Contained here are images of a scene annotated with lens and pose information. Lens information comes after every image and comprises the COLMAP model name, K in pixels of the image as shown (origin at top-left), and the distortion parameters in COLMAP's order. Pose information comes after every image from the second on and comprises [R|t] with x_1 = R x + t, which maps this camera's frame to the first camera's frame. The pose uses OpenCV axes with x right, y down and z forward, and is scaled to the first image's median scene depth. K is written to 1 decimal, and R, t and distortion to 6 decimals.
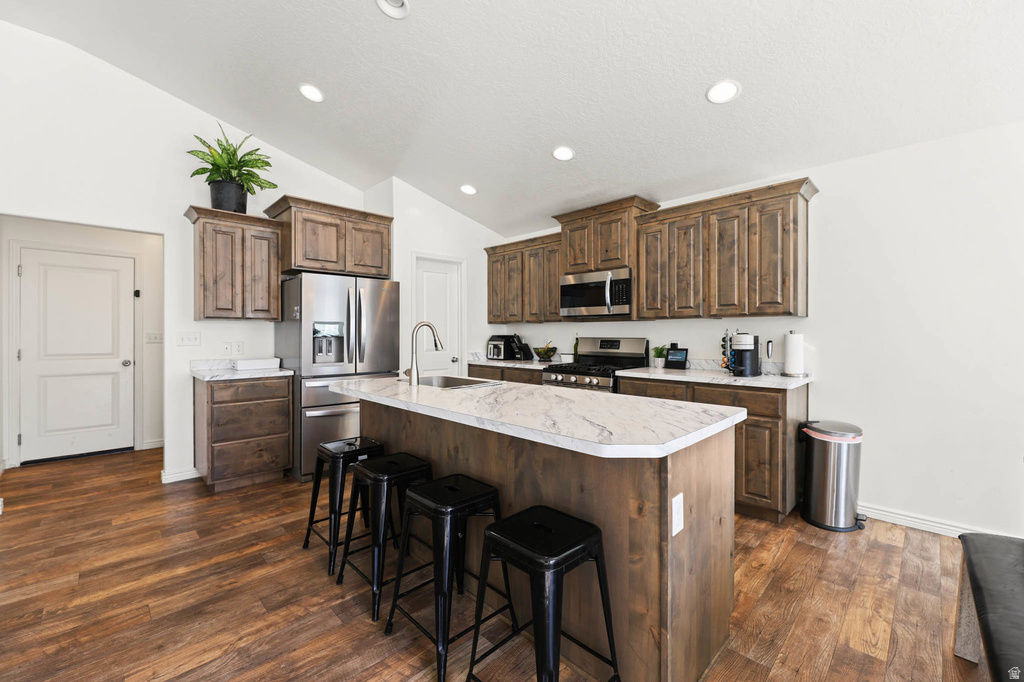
lens RADIAL K [[412.9, 0, 509.2], [0, 412.9, 342.3], [0, 0, 1]] dist [-0.012563, -0.000156]
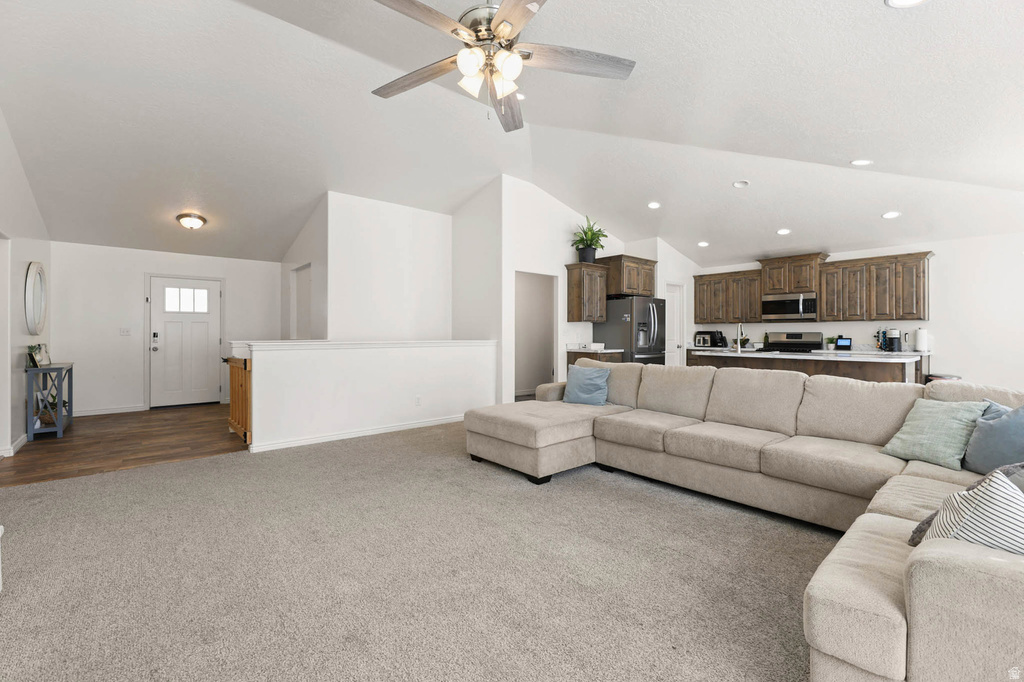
lens RADIAL K [[439.3, 0, 499.8], [0, 439.3, 338.1], [0, 0, 1]] dist [-0.000264, 0.000068]
pose [[0.996978, 0.002376, -0.077654, -0.869181], [-0.003246, 0.999933, -0.011084, 0.038904], [0.077622, 0.011303, 0.996919, -0.935811]]
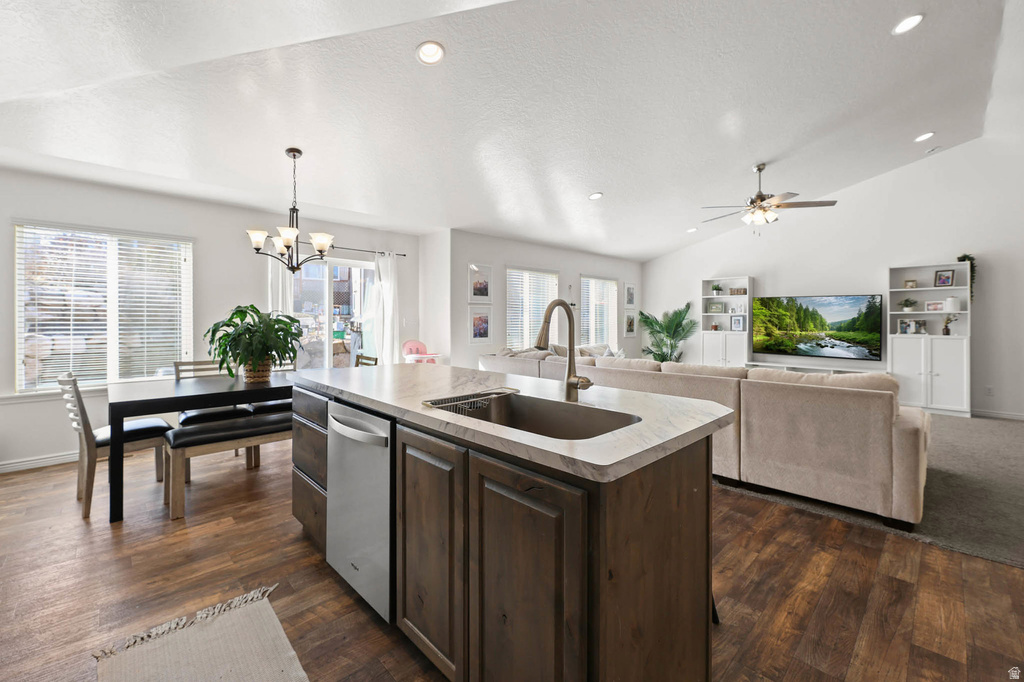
lens RADIAL K [[421.4, 0, 511.0], [0, 421.4, 346.4], [0, 0, 1]] dist [-0.002659, -0.000065]
pose [[-0.999986, -0.003523, 0.003933, -0.095287], [-0.003185, 0.996550, 0.082933, -0.023409], [-0.004211, 0.082919, -0.996547, 1.137444]]
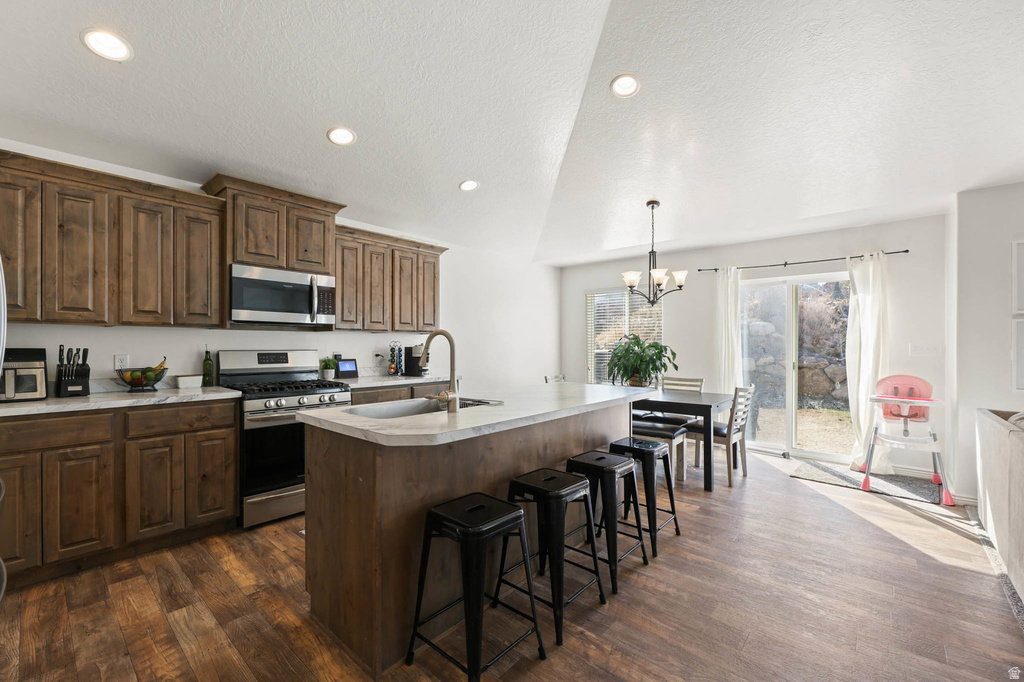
lens RADIAL K [[431.1, 0, 510.7], [0, 431.1, 345.3], [0, 0, 1]] dist [0.000296, 0.000044]
pose [[-0.069875, -0.001529, 0.997555, -0.702525], [0.018802, 0.999819, 0.002850, -0.015173], [-0.997379, 0.018955, -0.069833, 0.627865]]
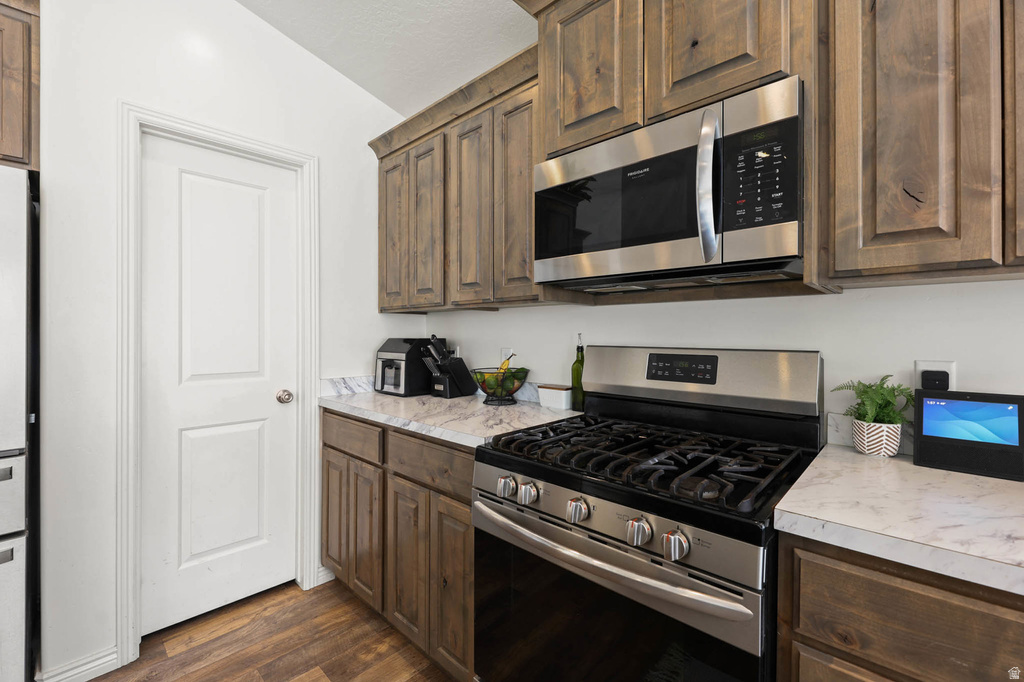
lens RADIAL K [[422.0, 0, 515.3], [0, 422.0, 338.8], [0, 0, 1]] dist [-0.003737, -0.000552]
pose [[0.998891, 0.003190, 0.046974, 0.100381], [-0.002644, 0.999928, -0.011690, -0.015181], [-0.047007, 0.011553, 0.998828, 0.713739]]
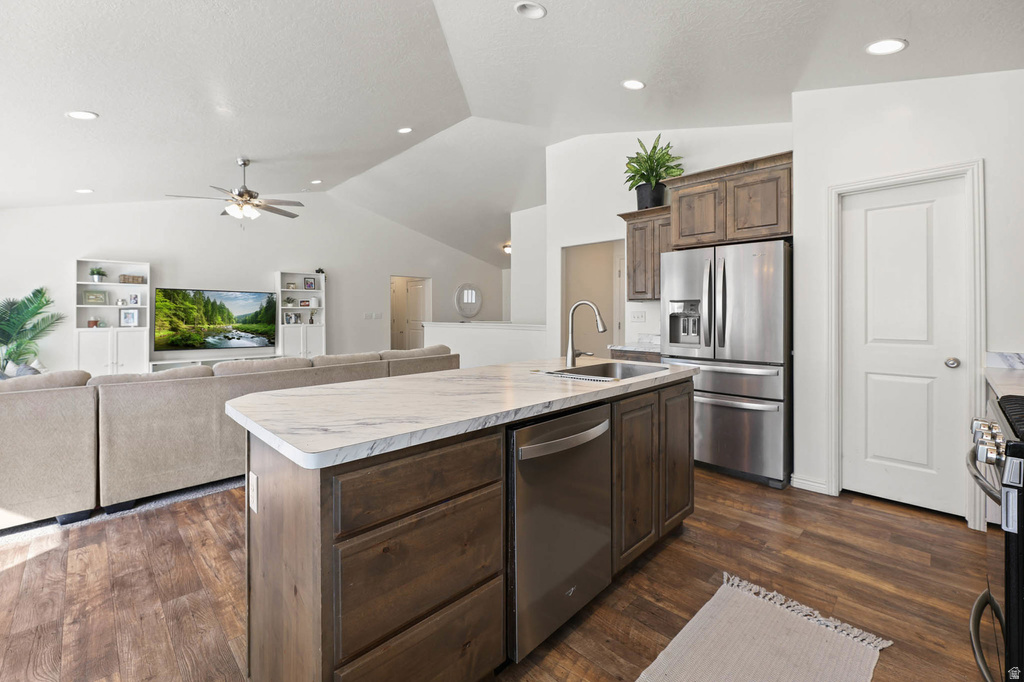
lens RADIAL K [[438.6, 0, 489.5], [0, 438.6, 312.3], [0, 0, 1]] dist [0.000983, -0.000324]
pose [[-0.020832, -0.005278, -0.999769, 0.537565], [-0.019349, 0.999801, -0.004875, -0.009192], [0.999596, 0.019243, -0.020930, 0.548683]]
